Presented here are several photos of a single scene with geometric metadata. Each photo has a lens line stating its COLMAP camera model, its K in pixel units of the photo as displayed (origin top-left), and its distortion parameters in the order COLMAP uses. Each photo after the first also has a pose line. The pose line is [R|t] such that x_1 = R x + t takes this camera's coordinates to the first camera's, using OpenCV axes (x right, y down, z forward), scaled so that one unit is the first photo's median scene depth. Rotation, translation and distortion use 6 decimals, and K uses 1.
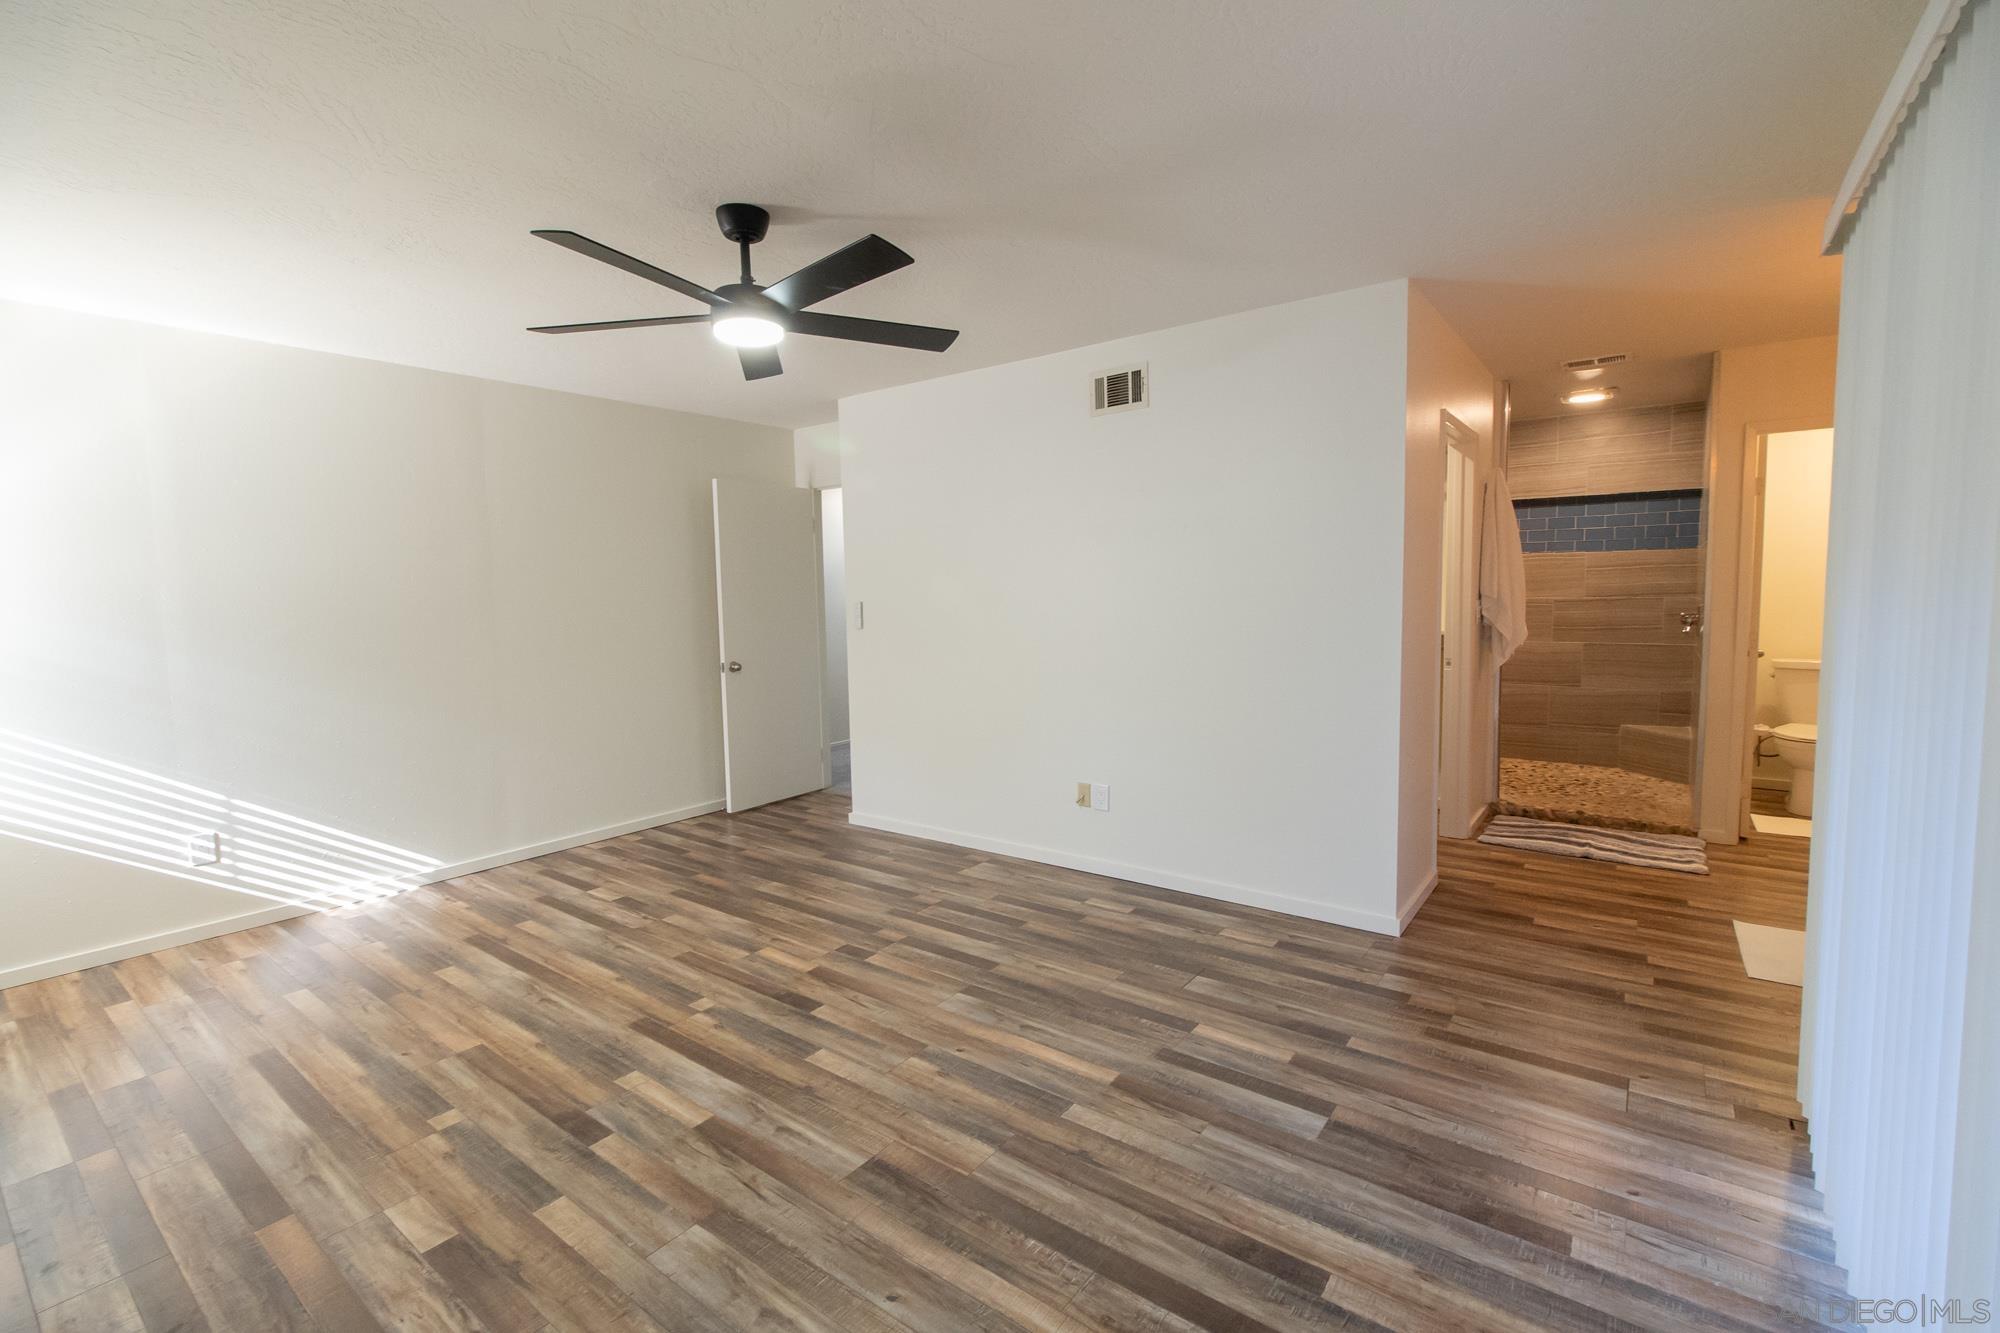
lens RADIAL K [[880.1, 0, 993.8], [0, 880.1, 656.1], [0, 0, 1]] dist [-0.004106, -0.000268]
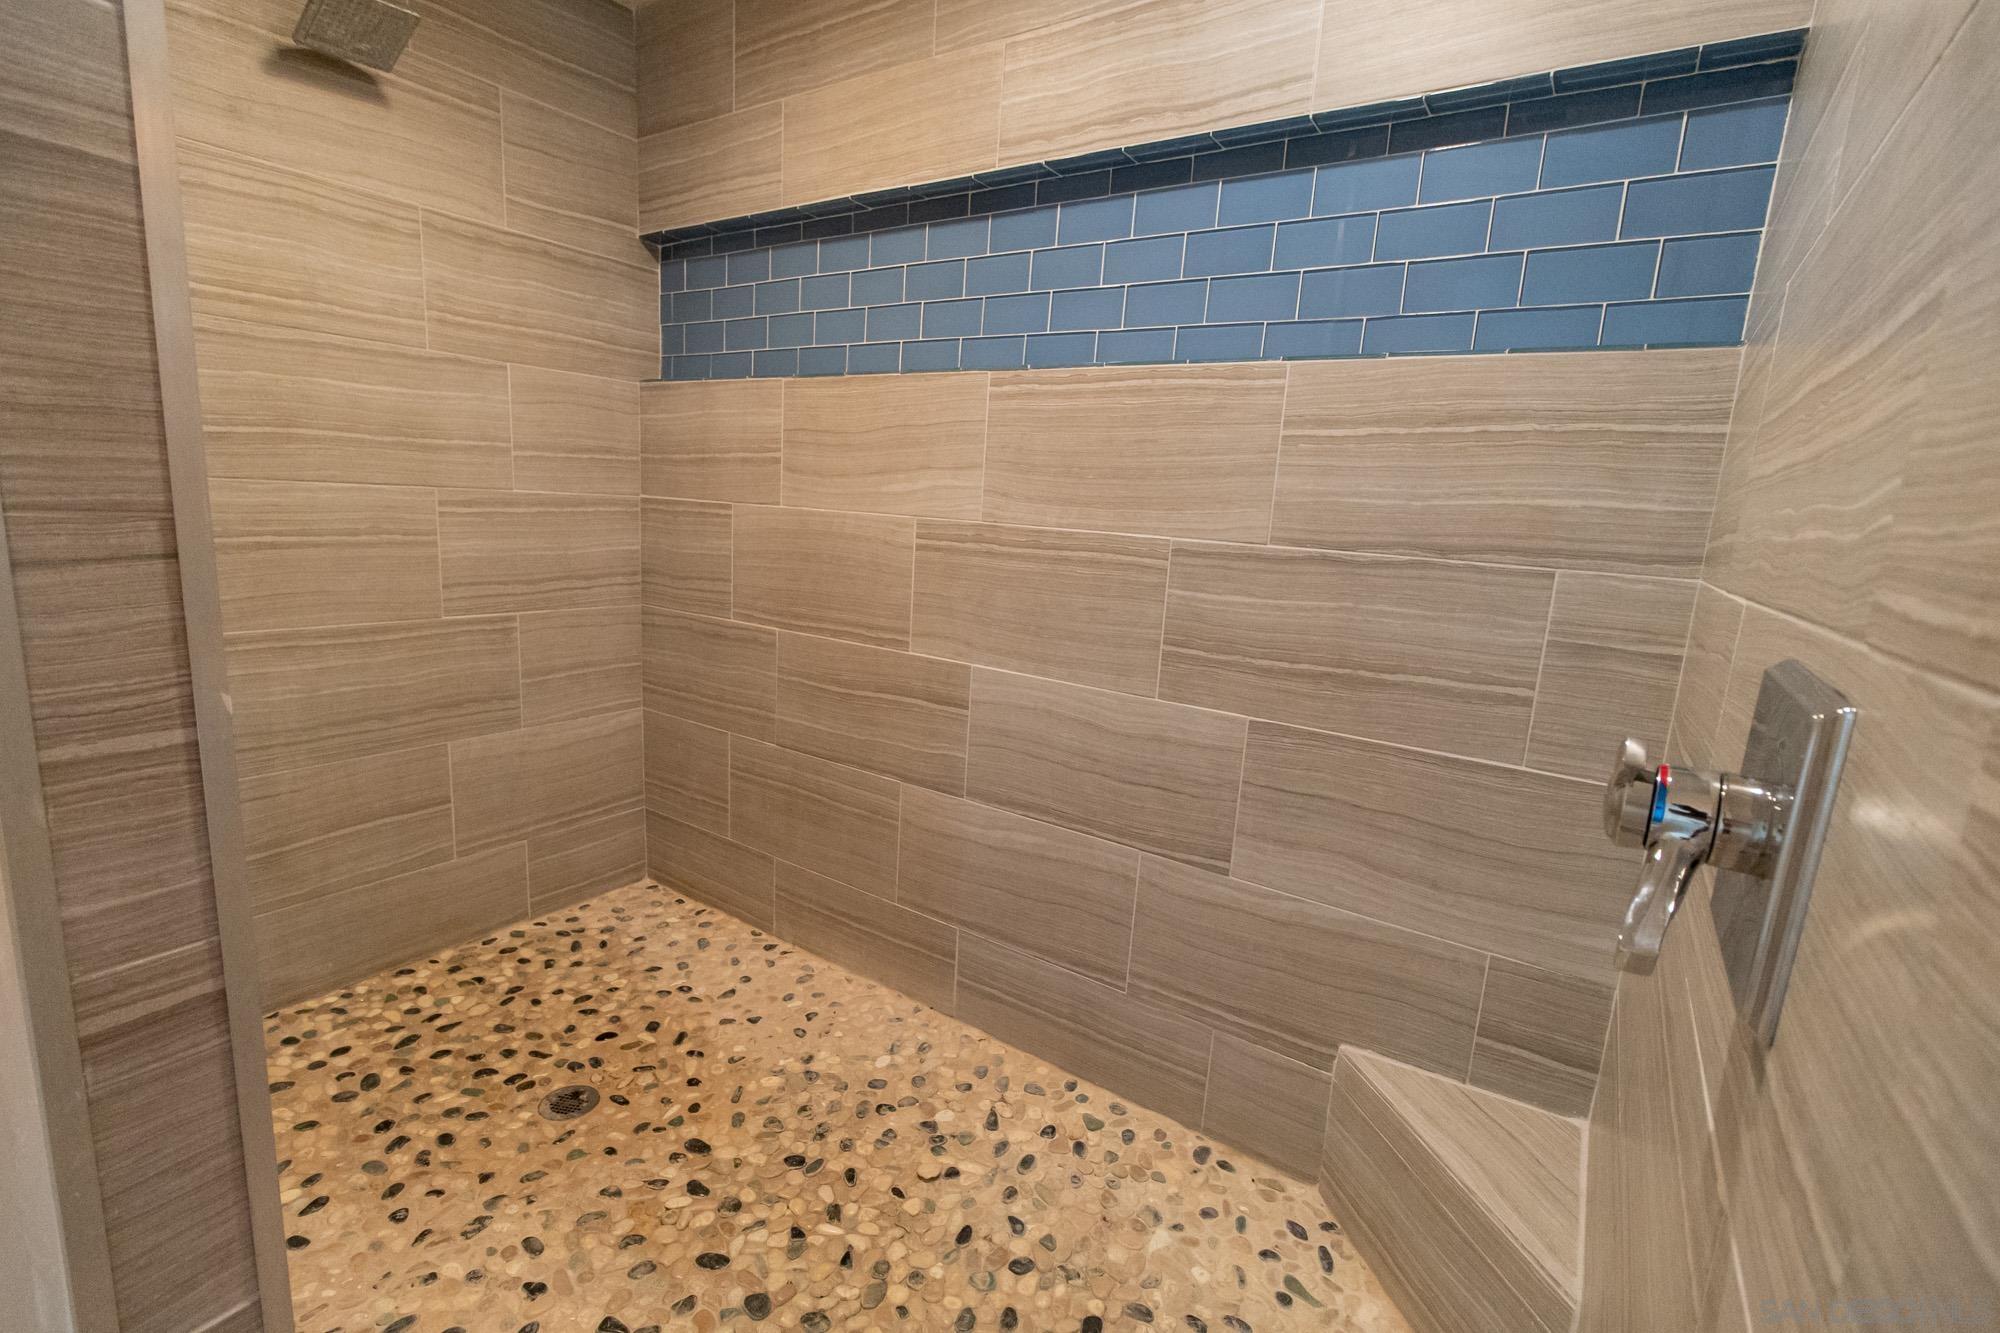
lens RADIAL K [[880.1, 0, 1009.7], [0, 880.1, 657.6], [0, 0, 1]] dist [-0.004106, -0.000268]
pose [[0.996310, 0.059456, 0.061897, 0.615418], [-0.066012, 0.991746, 0.109917, -0.060589], [-0.054851, -0.113598, 0.992012, 0.787300]]
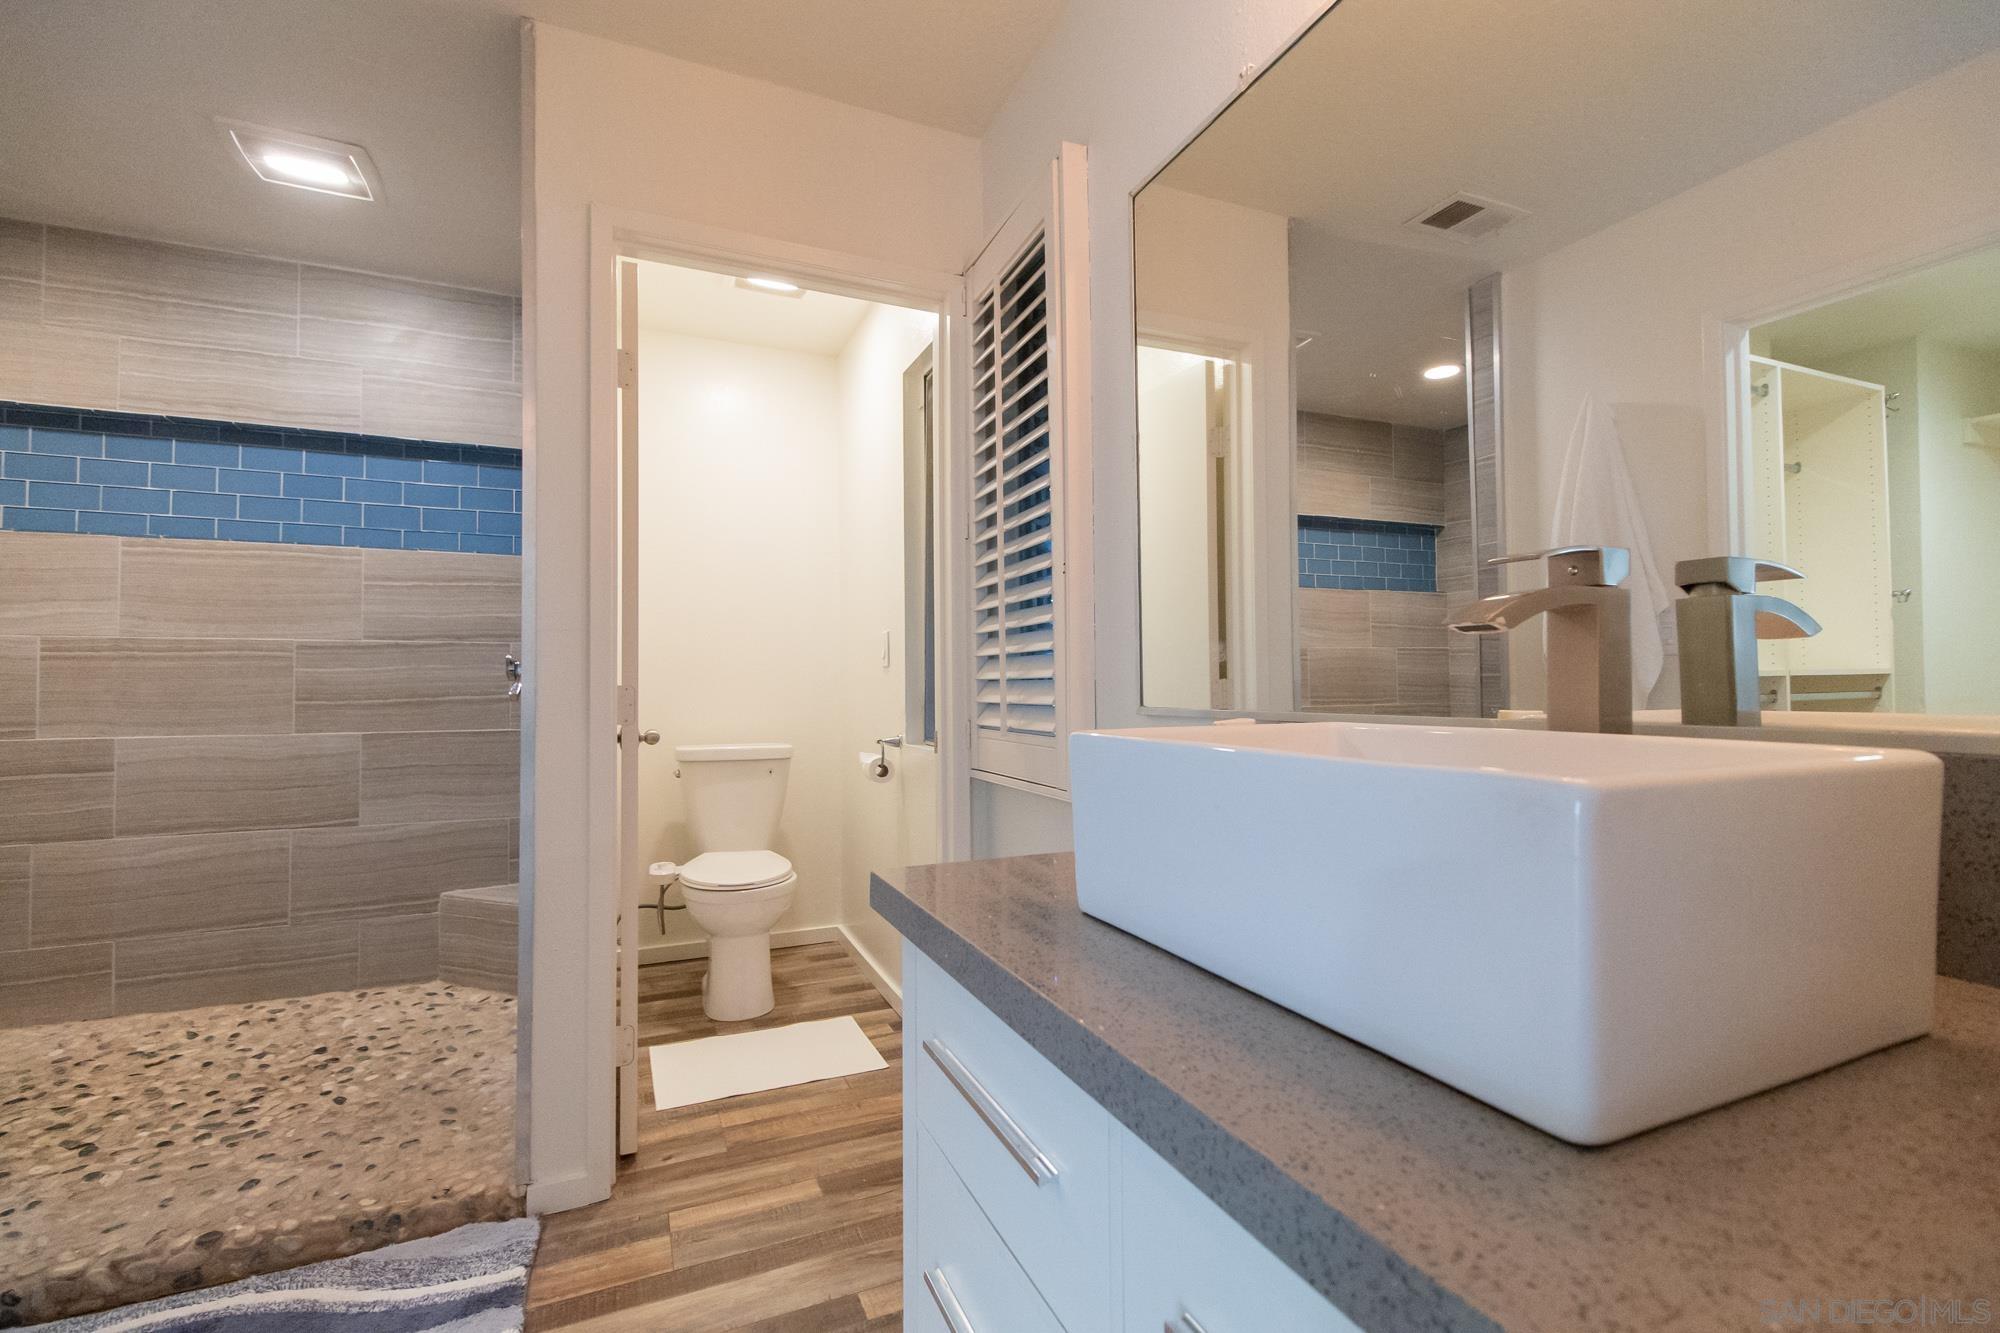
lens RADIAL K [[880.1, 0, 1005.6], [0, 880.1, 670.0], [0, 0, 1]] dist [-0.004106, -0.000268]
pose [[0.484126, 0.027307, 0.874572, 0.442140], [0.062293, 0.995901, -0.065578, 0.004264], [-0.872778, 0.086227, 0.480440, 0.479471]]
